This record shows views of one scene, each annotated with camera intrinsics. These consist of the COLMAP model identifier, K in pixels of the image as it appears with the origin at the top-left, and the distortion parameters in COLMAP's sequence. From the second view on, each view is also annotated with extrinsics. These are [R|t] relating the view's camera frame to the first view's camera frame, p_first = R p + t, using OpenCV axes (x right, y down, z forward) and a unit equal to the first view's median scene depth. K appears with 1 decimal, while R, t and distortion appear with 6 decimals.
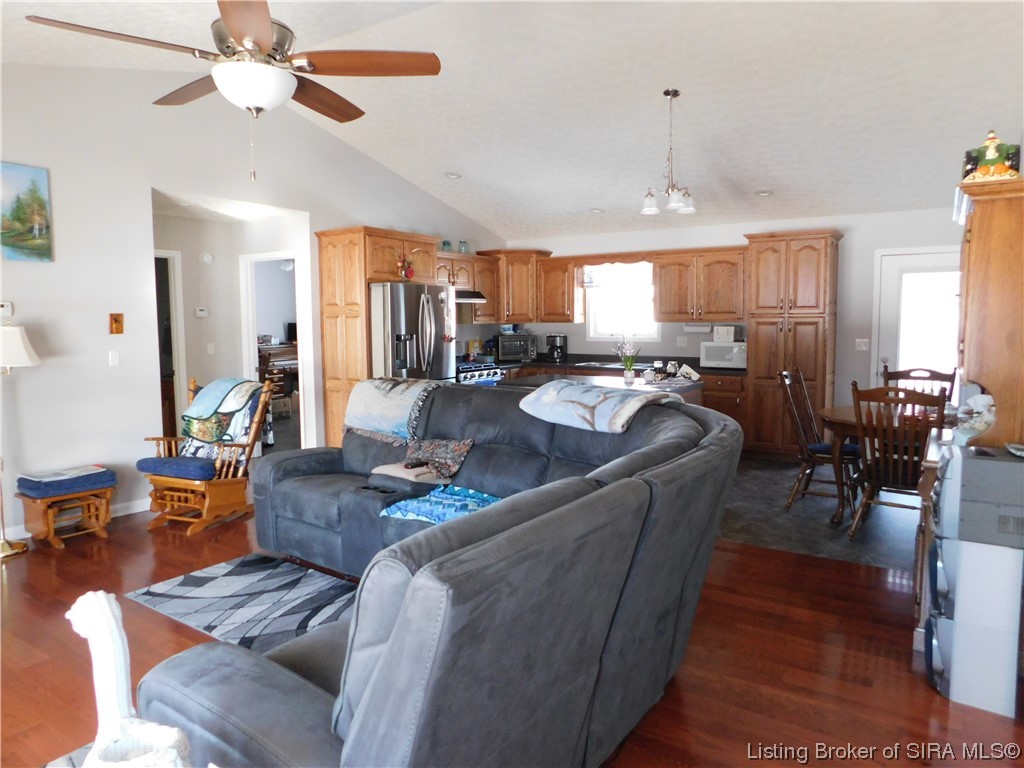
lens RADIAL K [[677.2, 0, 511.5], [0, 677.2, 382.3], [0, 0, 1]] dist [-0.067964, 0.053864]
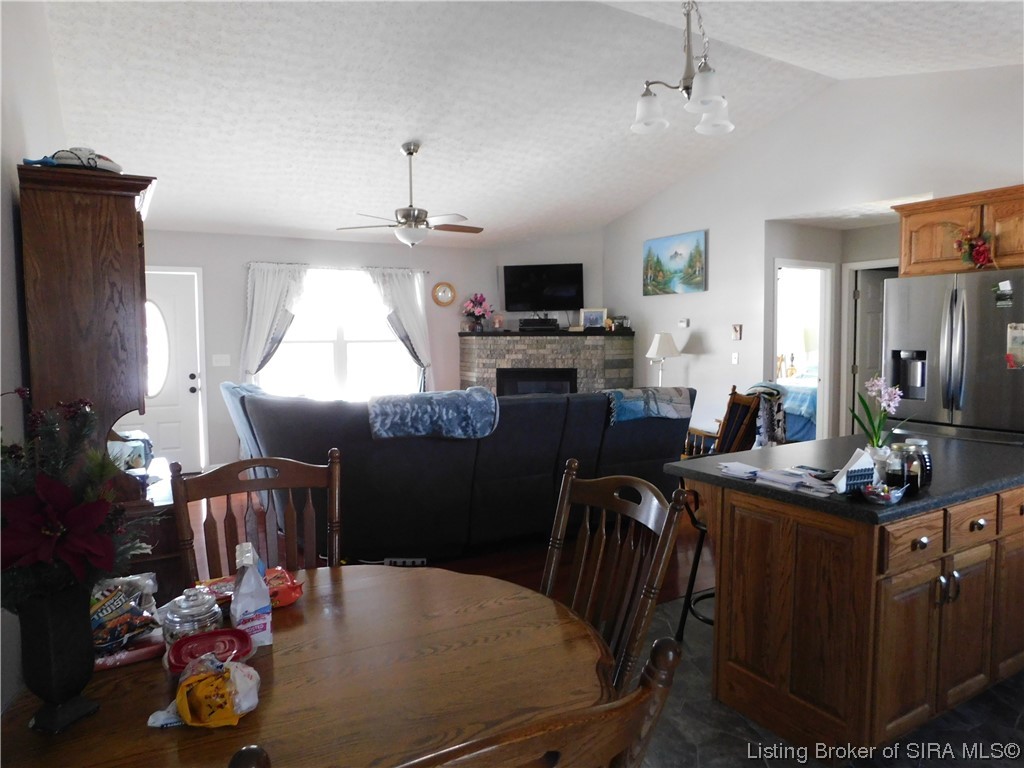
lens RADIAL K [[677.2, 0, 511.5], [0, 677.2, 382.3], [0, 0, 1]] dist [-0.067964, 0.053864]
pose [[-0.425063, 0.071360, -0.902347, 0.547354], [-0.074922, 0.990693, 0.113640, -0.073403], [0.902058, 0.115910, -0.415760, 0.788415]]
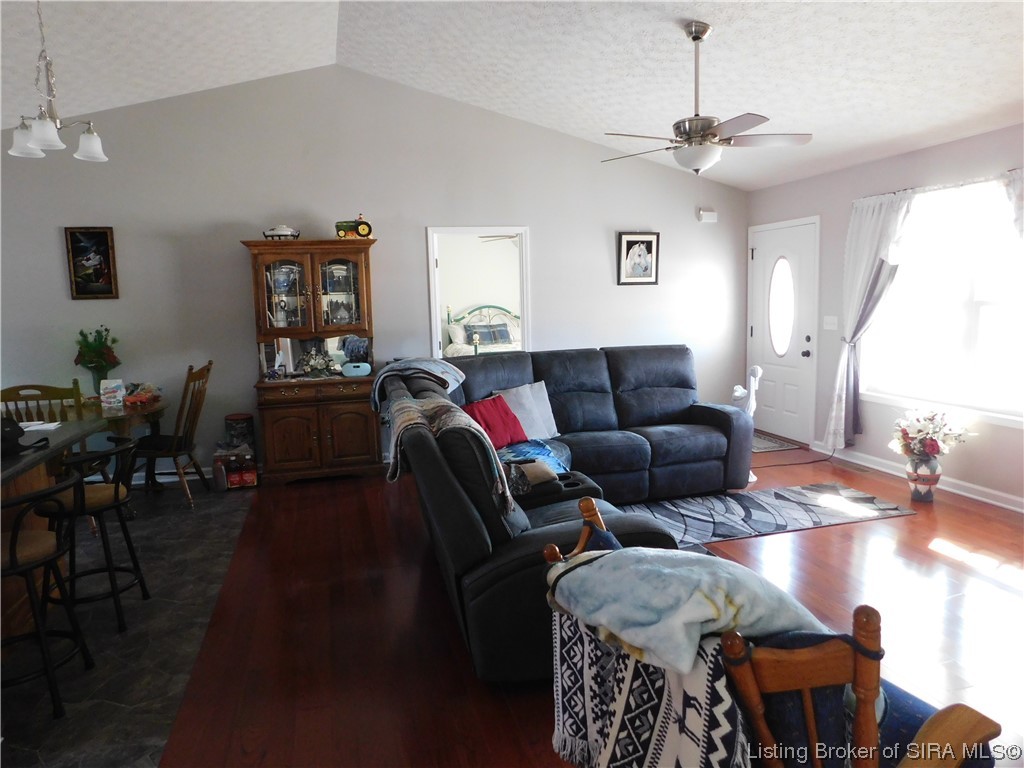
lens RADIAL K [[677.2, 0, 511.5], [0, 677.2, 382.3], [0, 0, 1]] dist [-0.067964, 0.053864]
pose [[-0.755689, -0.056394, 0.652498, -0.381626], [0.090545, 0.977723, 0.189368, -0.082834], [-0.648641, 0.202183, -0.733748, 0.873789]]
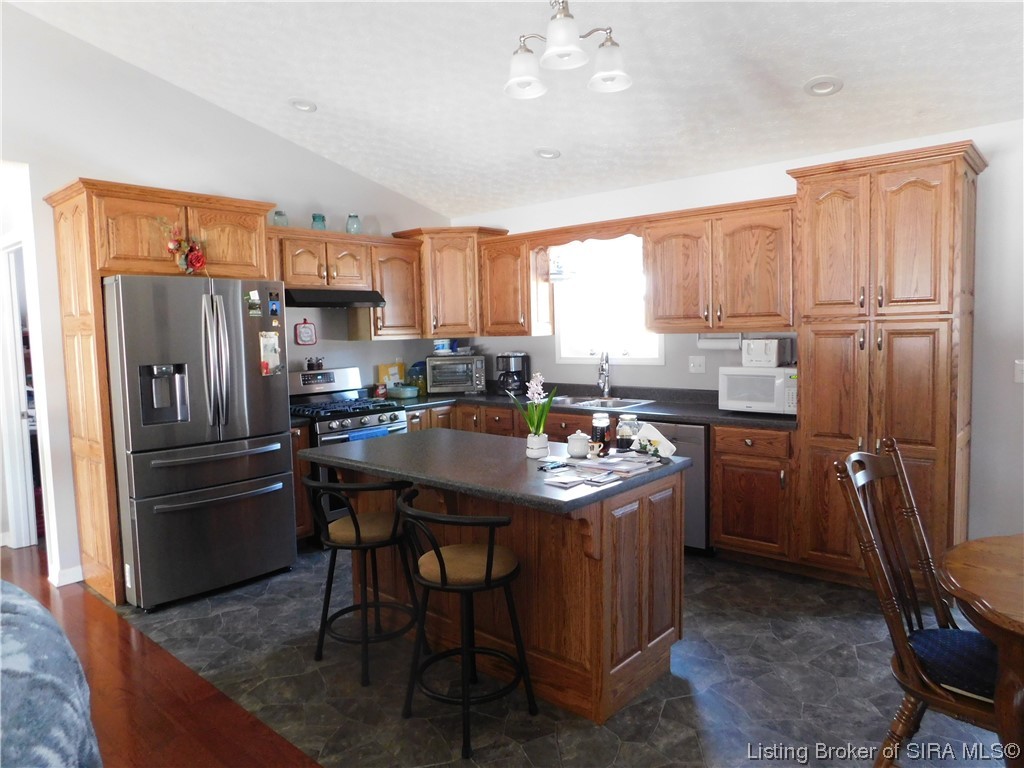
lens RADIAL K [[677.2, 0, 511.5], [0, 677.2, 382.3], [0, 0, 1]] dist [-0.067964, 0.053864]
pose [[0.991074, -0.006679, -0.133147, 0.182557], [0.005049, 0.999908, -0.012575, -0.040772], [0.133219, 0.011791, 0.991017, 0.408027]]
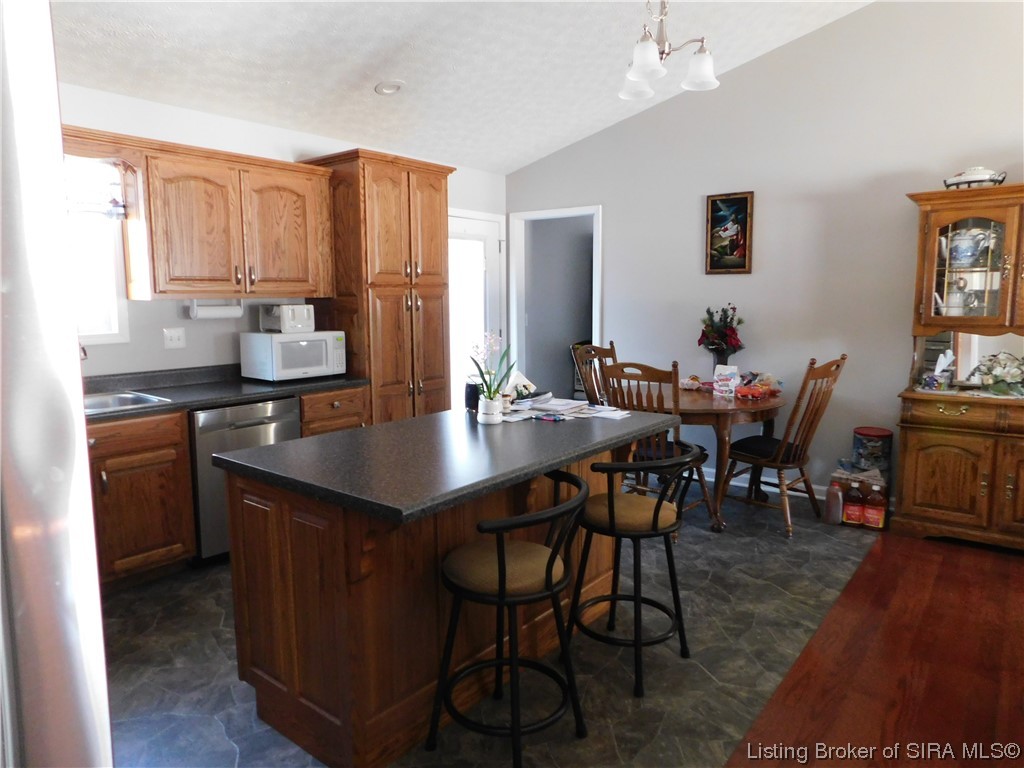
lens RADIAL K [[677.2, 0, 511.5], [0, 677.2, 382.3], [0, 0, 1]] dist [-0.067964, 0.053864]
pose [[0.081039, -0.120635, 0.989384, -0.235468], [0.098318, 0.988775, 0.112508, -0.064723], [-0.991850, 0.088156, 0.091990, 0.773054]]
